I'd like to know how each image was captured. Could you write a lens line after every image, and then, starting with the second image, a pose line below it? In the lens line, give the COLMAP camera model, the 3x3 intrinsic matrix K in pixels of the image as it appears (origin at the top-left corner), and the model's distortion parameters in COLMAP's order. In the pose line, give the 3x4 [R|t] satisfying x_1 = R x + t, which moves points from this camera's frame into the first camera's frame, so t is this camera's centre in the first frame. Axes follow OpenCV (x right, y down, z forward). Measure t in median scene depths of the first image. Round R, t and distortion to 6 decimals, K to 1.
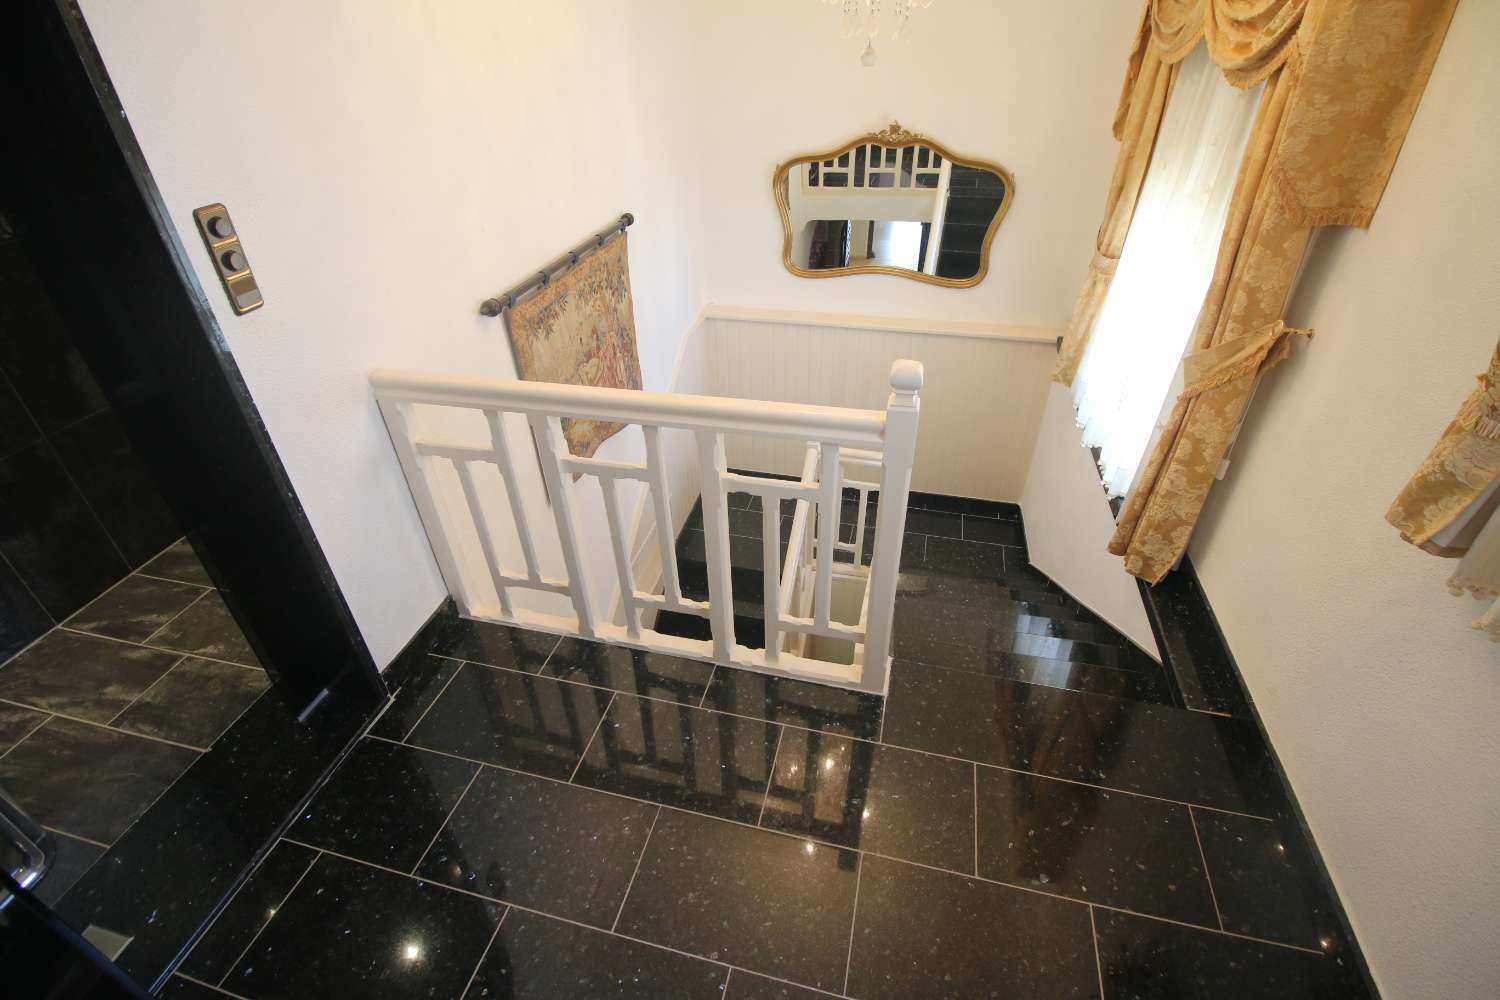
lens RADIAL K [[689.9, 0, 757.5], [0, 689.9, 501.7], [0, 0, 1]] dist [-0.012611, -0.006364]
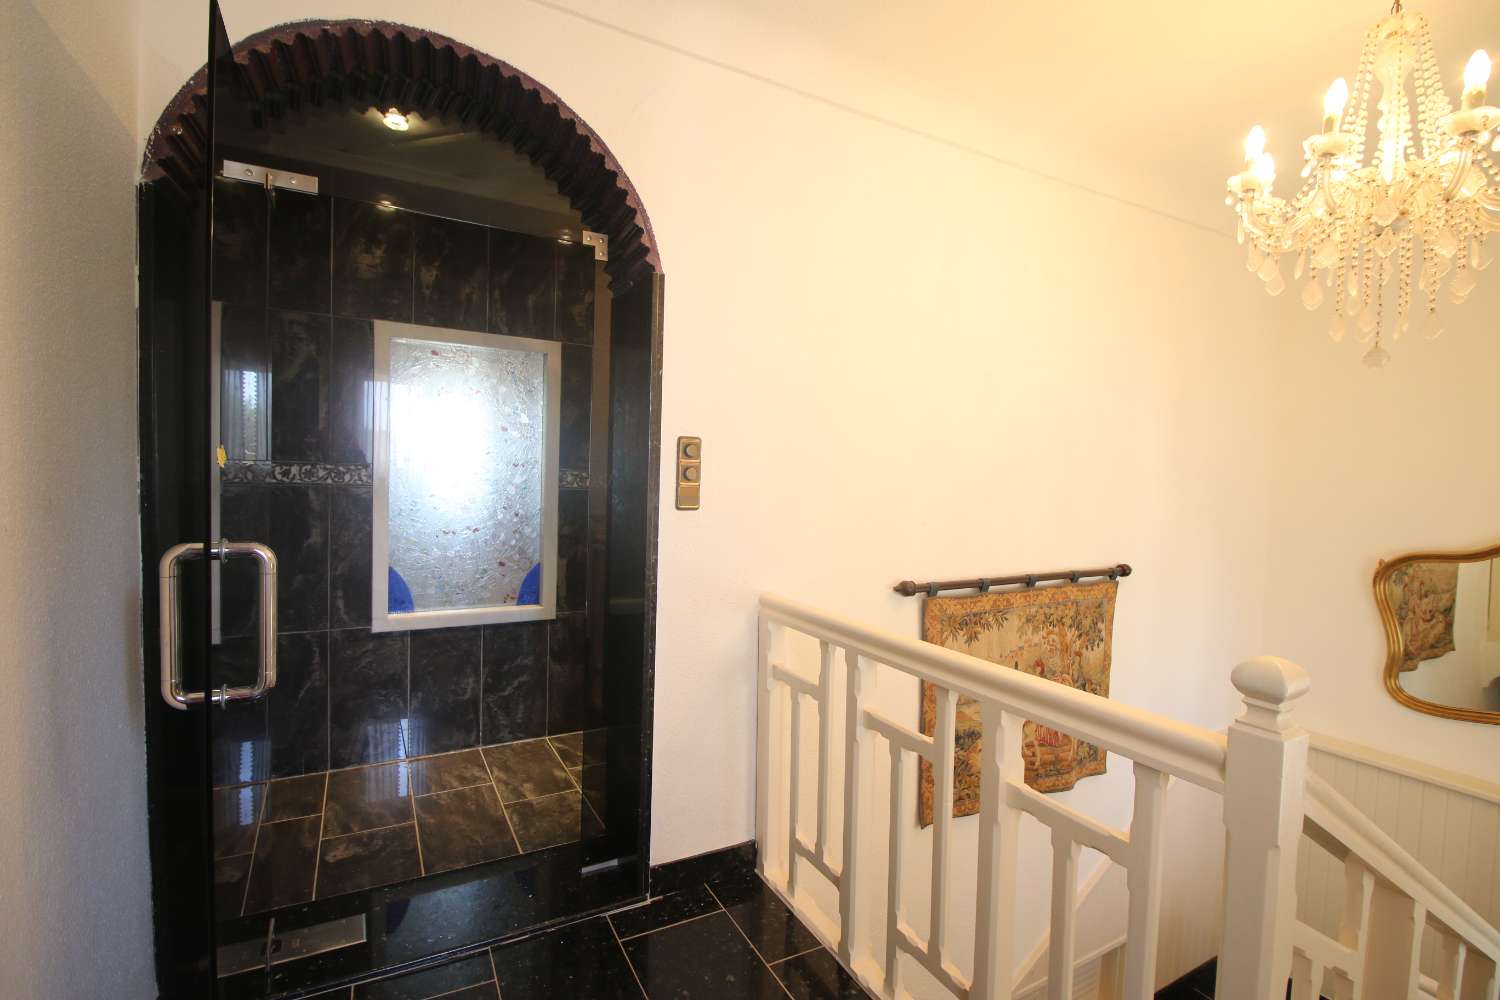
lens RADIAL K [[689.9, 0, 753.7], [0, 689.9, 498.2], [0, 0, 1]] dist [-0.012611, -0.006364]
pose [[0.667150, 0.059270, -0.742562, 0.258558], [-0.451905, 0.824654, -0.340188, 0.076899], [0.592194, 0.562524, 0.576952, 0.196538]]
